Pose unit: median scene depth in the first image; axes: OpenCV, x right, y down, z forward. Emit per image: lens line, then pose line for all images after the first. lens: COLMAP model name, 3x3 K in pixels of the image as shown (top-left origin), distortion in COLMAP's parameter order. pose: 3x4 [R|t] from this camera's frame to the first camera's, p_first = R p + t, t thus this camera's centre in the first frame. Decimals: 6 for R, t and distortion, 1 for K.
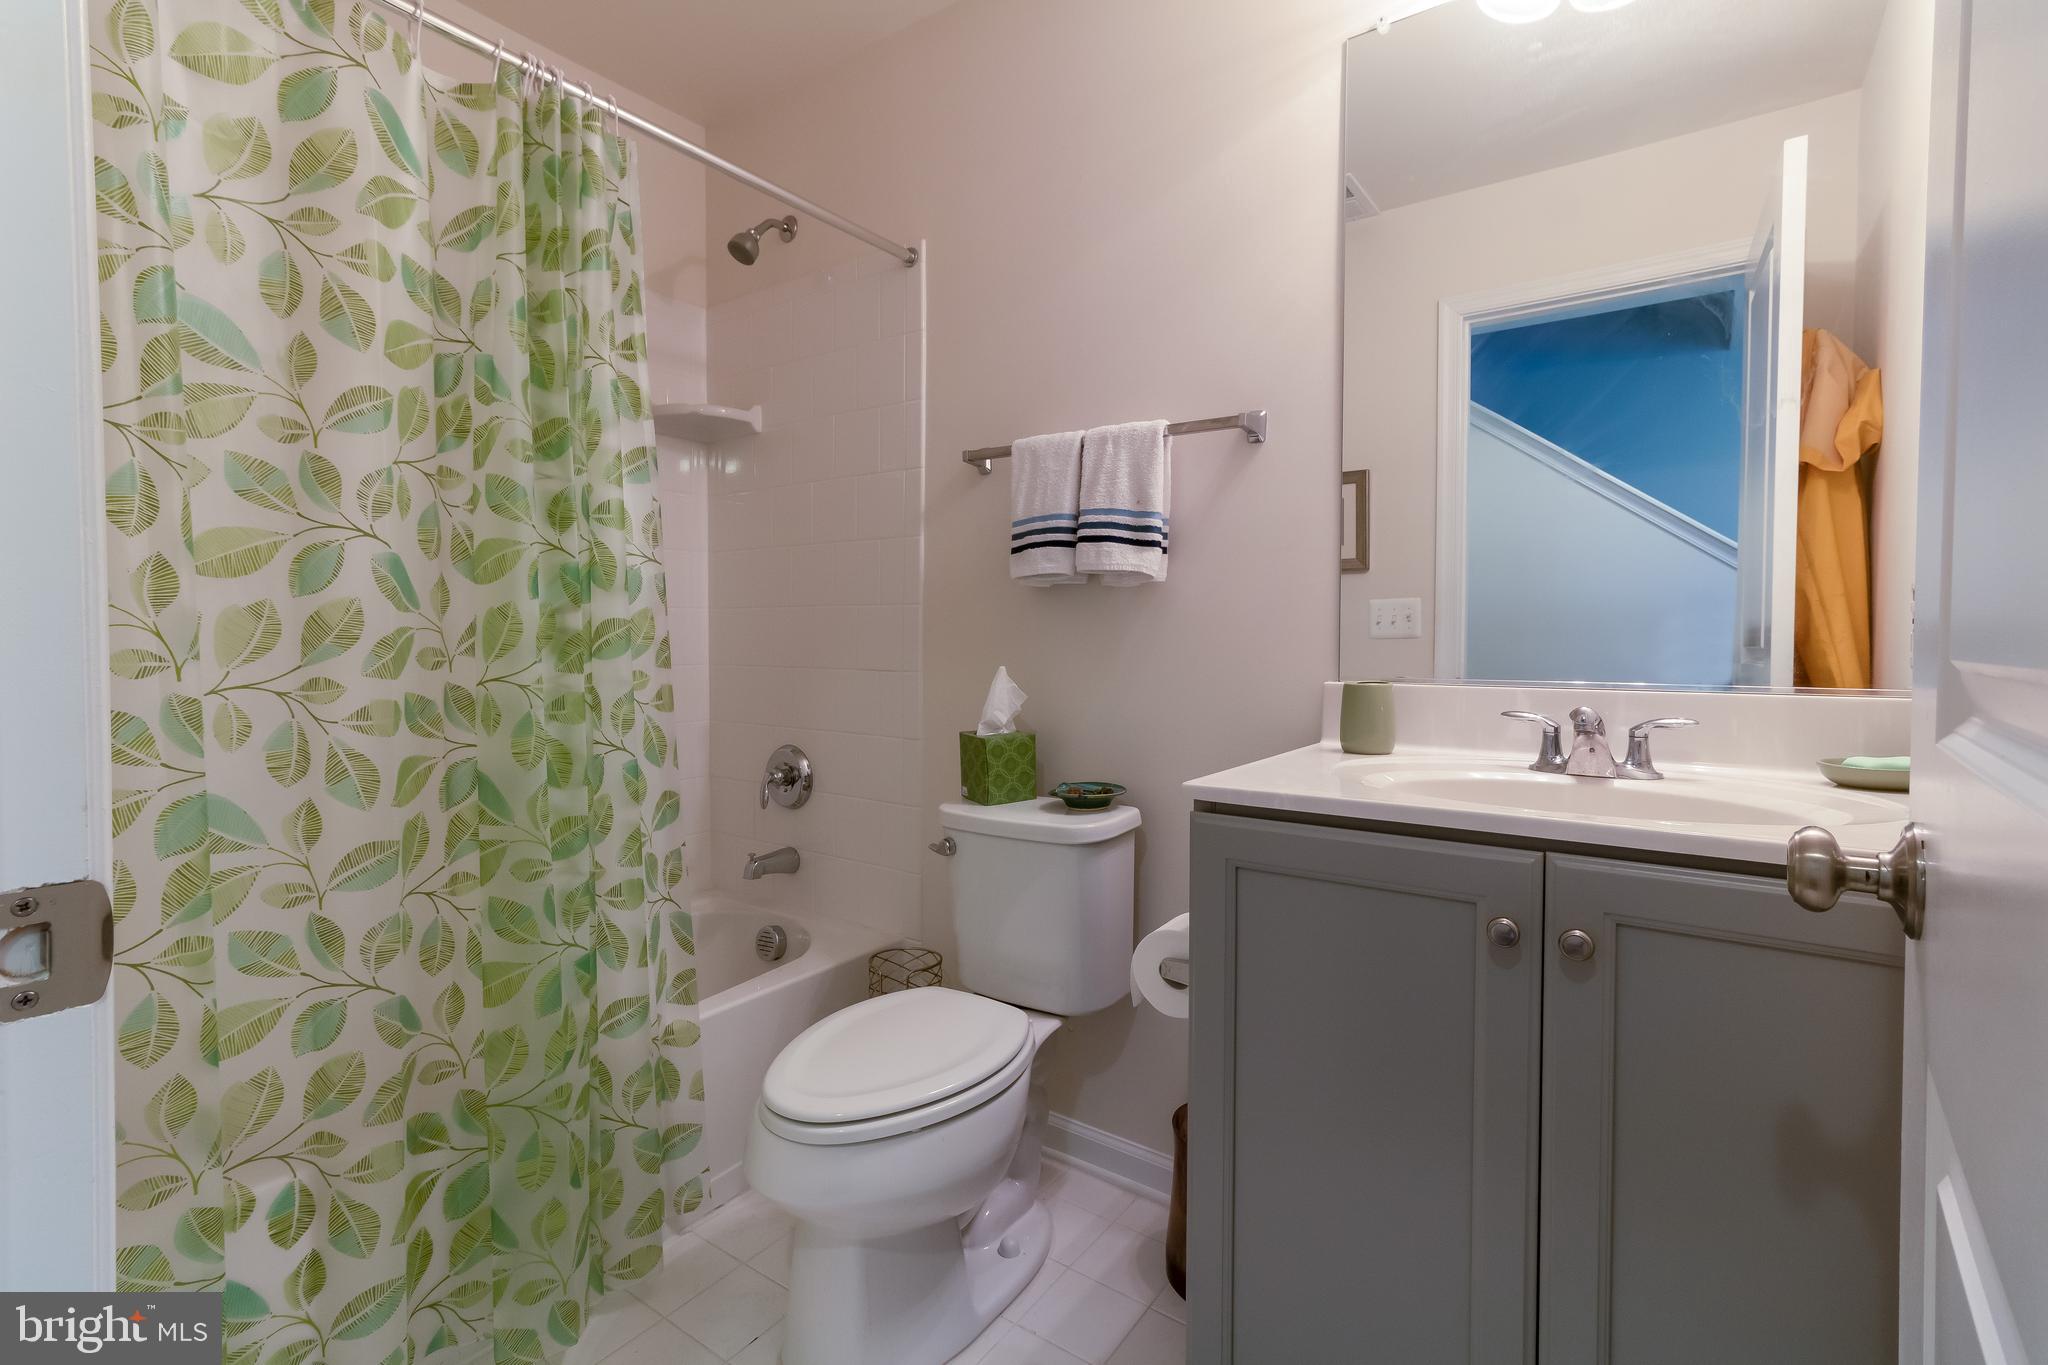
lens RADIAL K [[941.0, 0, 1024.5], [0, 941.0, 677.3], [0, 0, 1]] dist [0.002874, 0.003931]
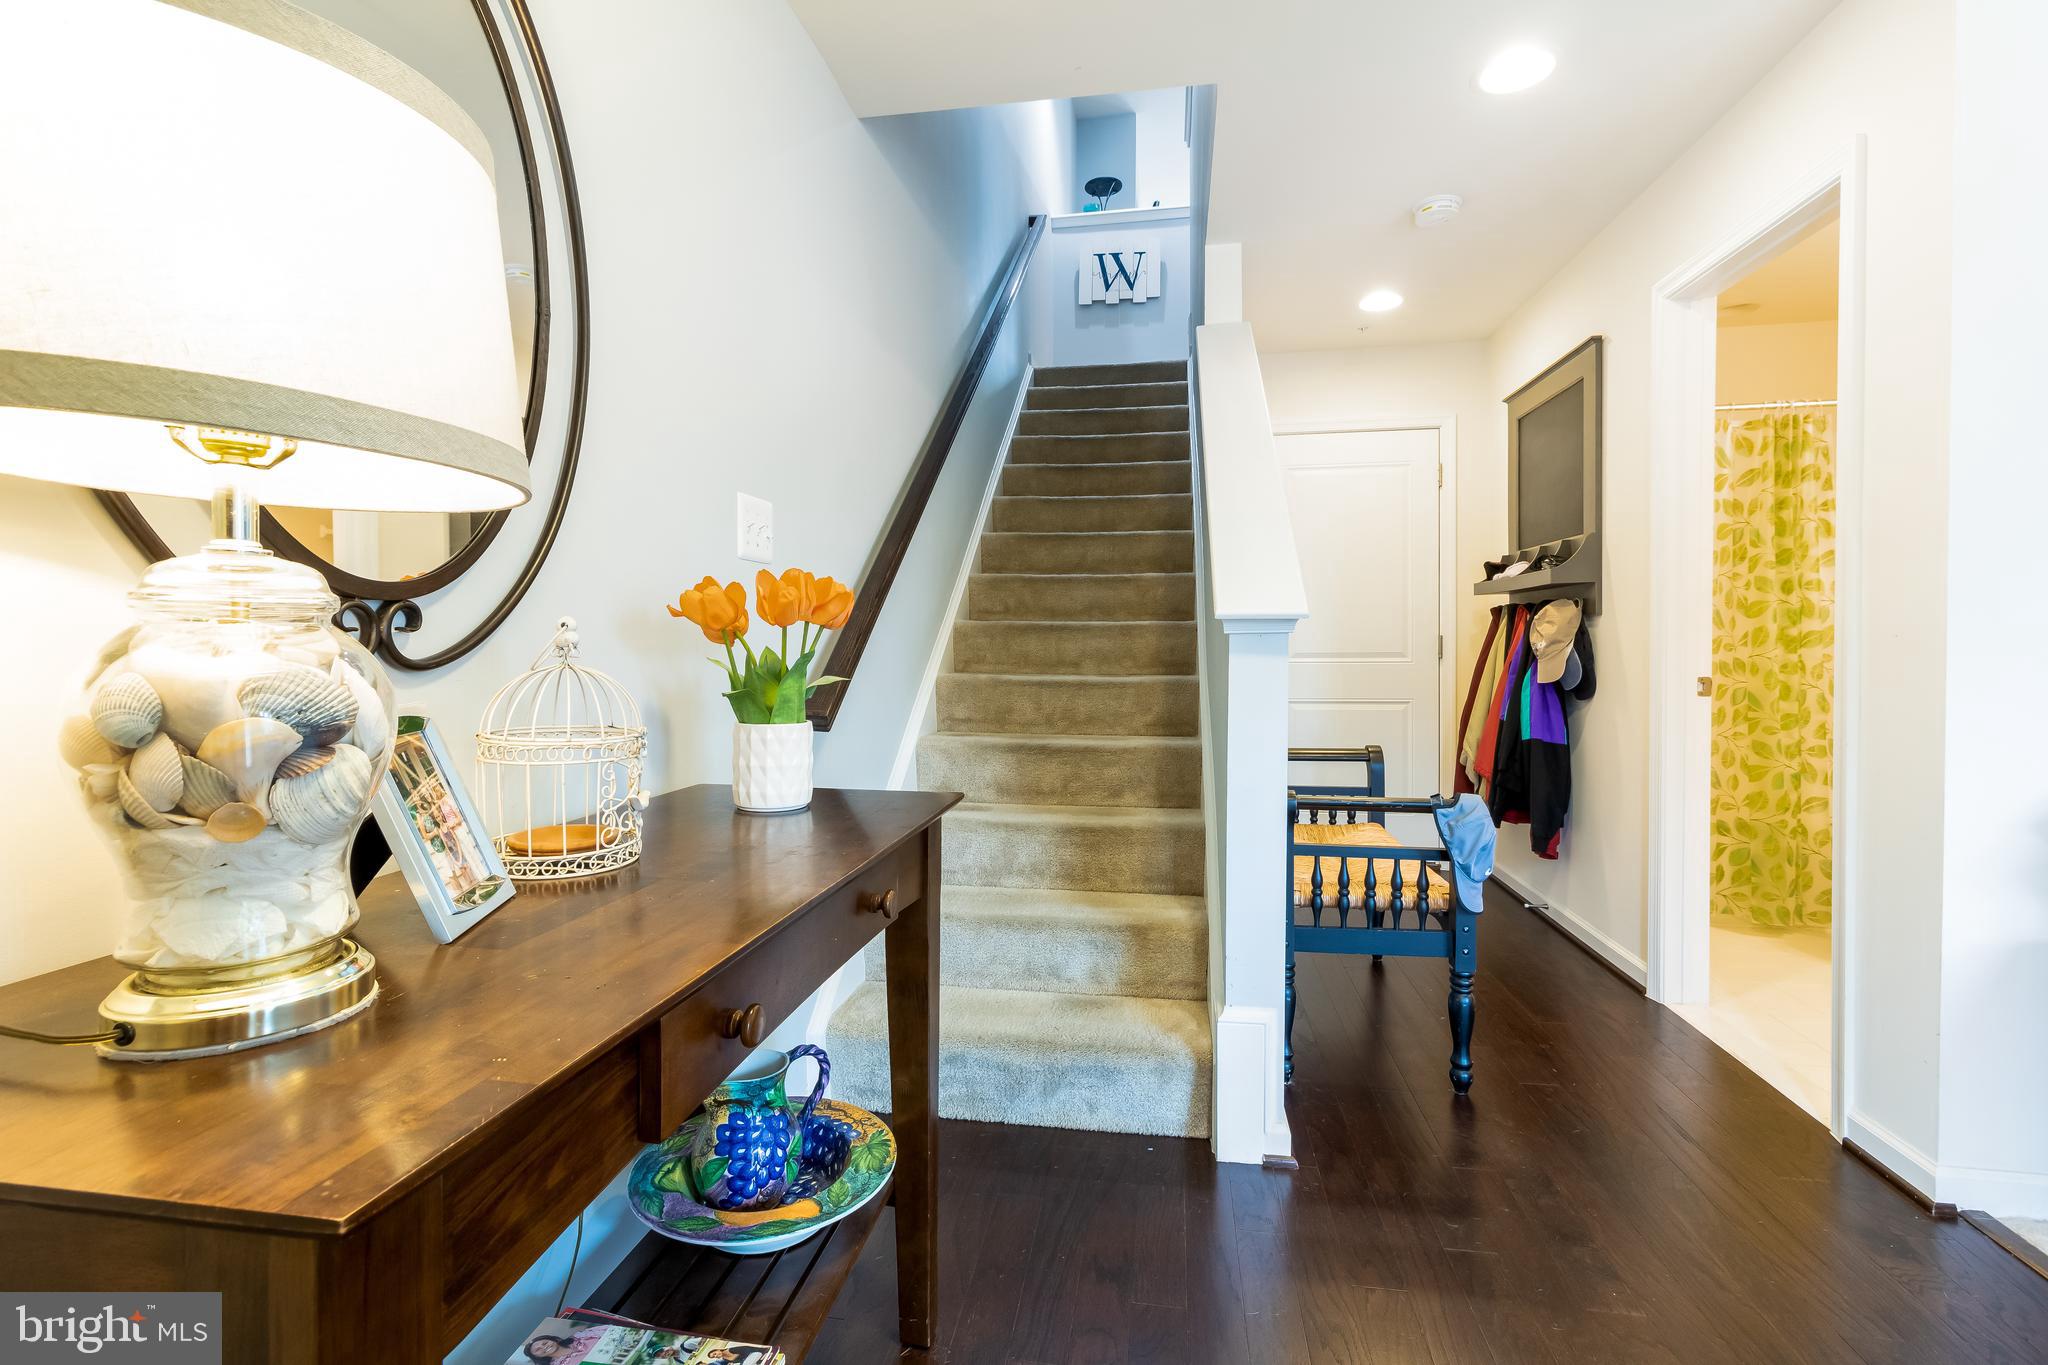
lens RADIAL K [[941.0, 0, 1025.0], [0, 941.0, 652.1], [0, 0, 1]] dist [0.002874, 0.003931]
pose [[0.443413, 0.004414, -0.896307, 0.881282], [-0.032759, 0.999400, -0.011284, 0.090183], [0.895719, 0.034365, 0.443291, -1.976213]]
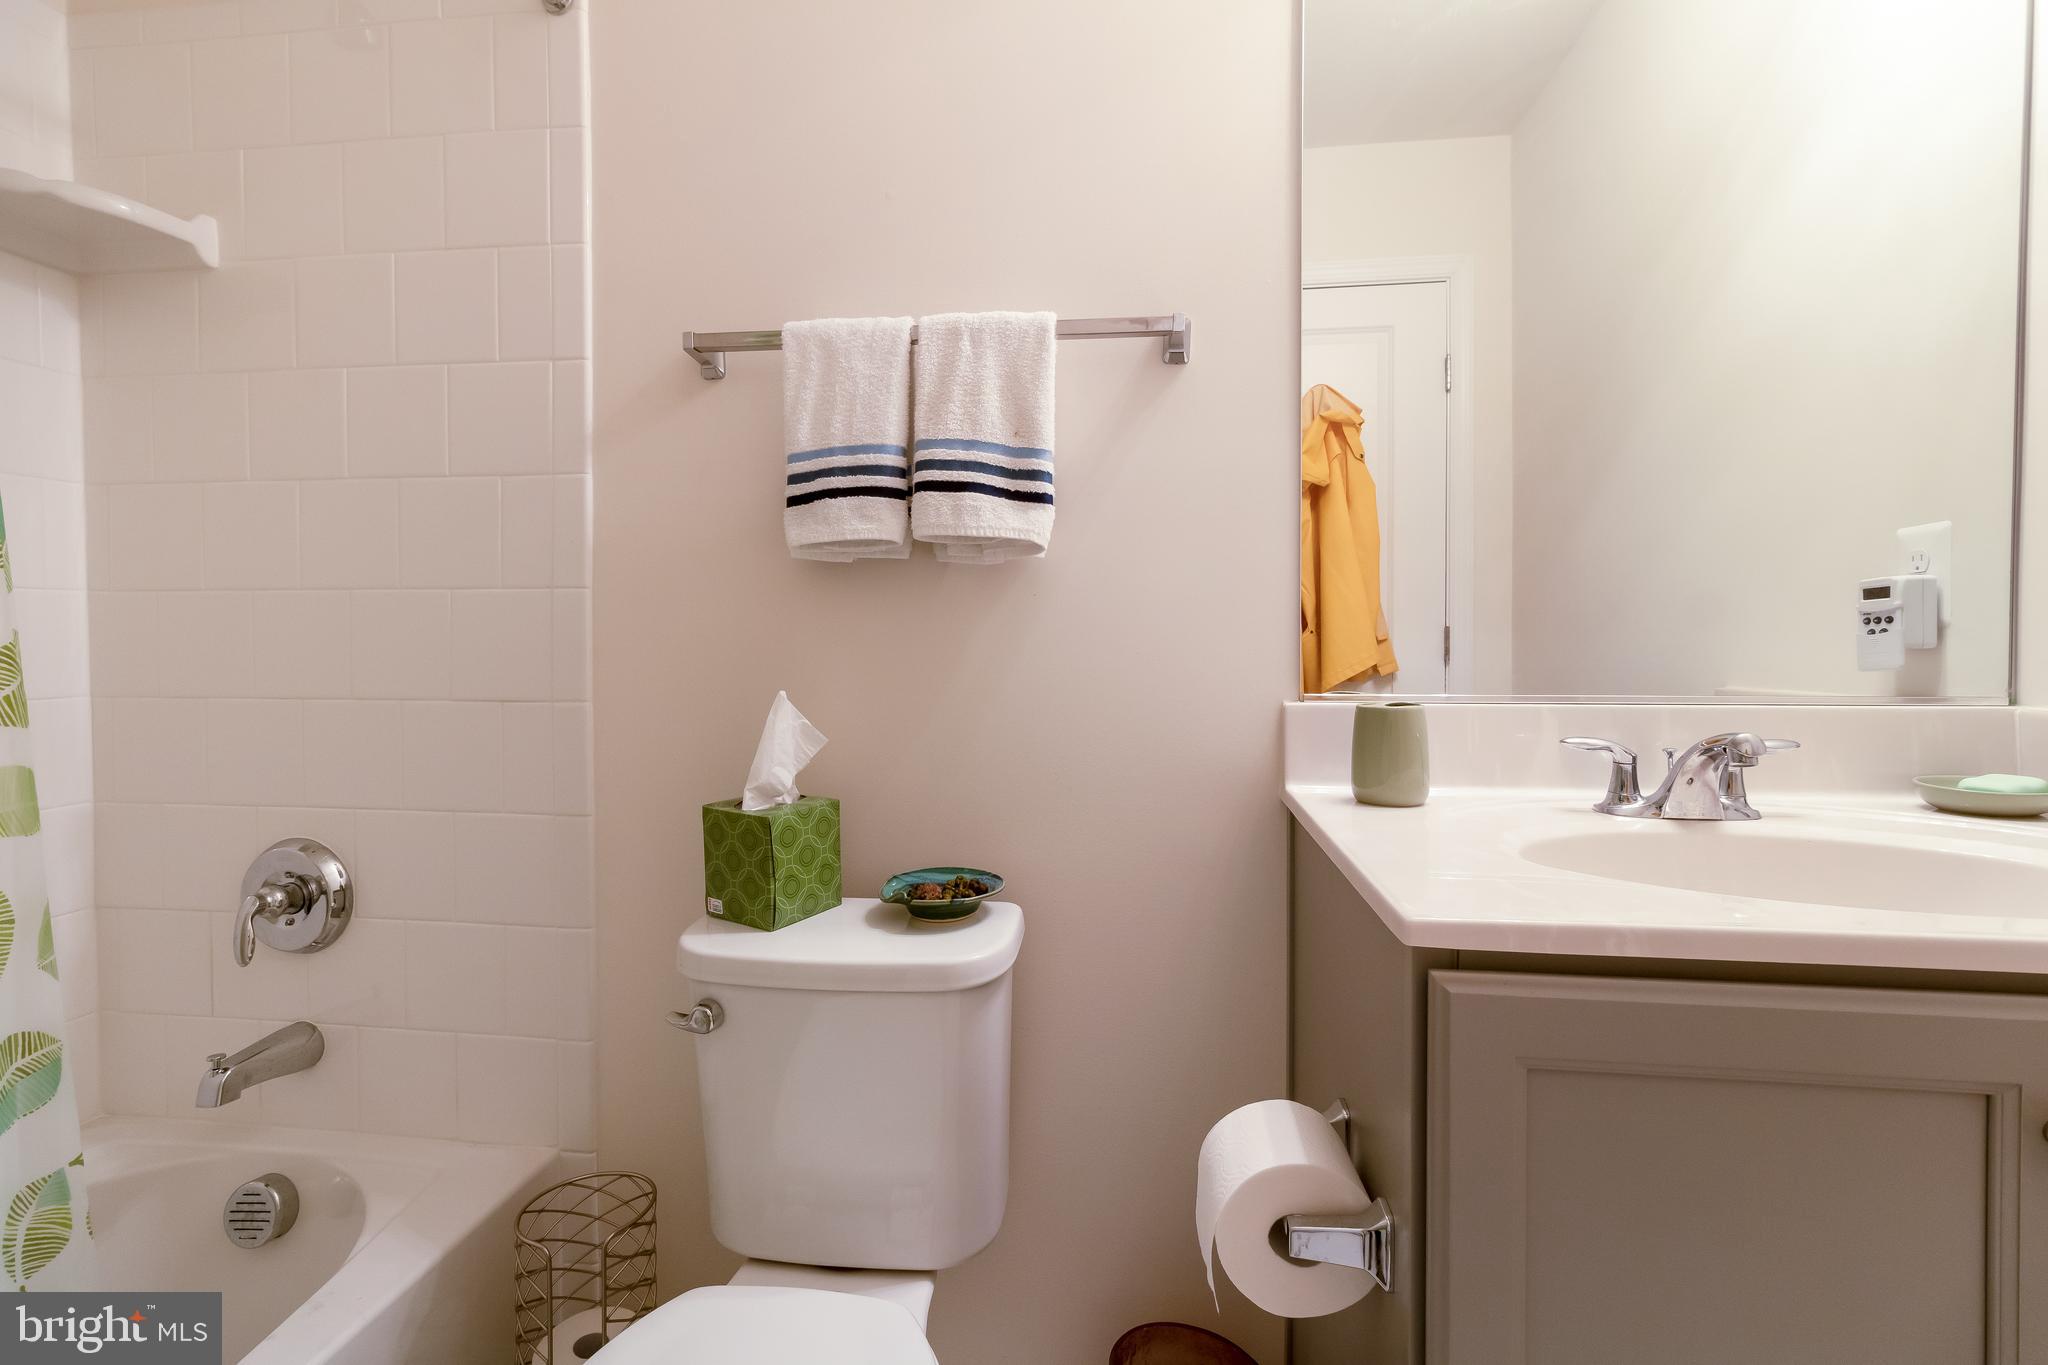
lens RADIAL K [[917.4, 0, 1026.8], [0, 917.4, 669.7], [0, 0, 1]] dist [0.008826, 0.001282]
pose [[0.882665, -0.020332, 0.469563, -0.124777], [0.025838, 0.999652, -0.005285, -0.014207], [-0.469292, 0.016798, 0.882883, 0.316439]]
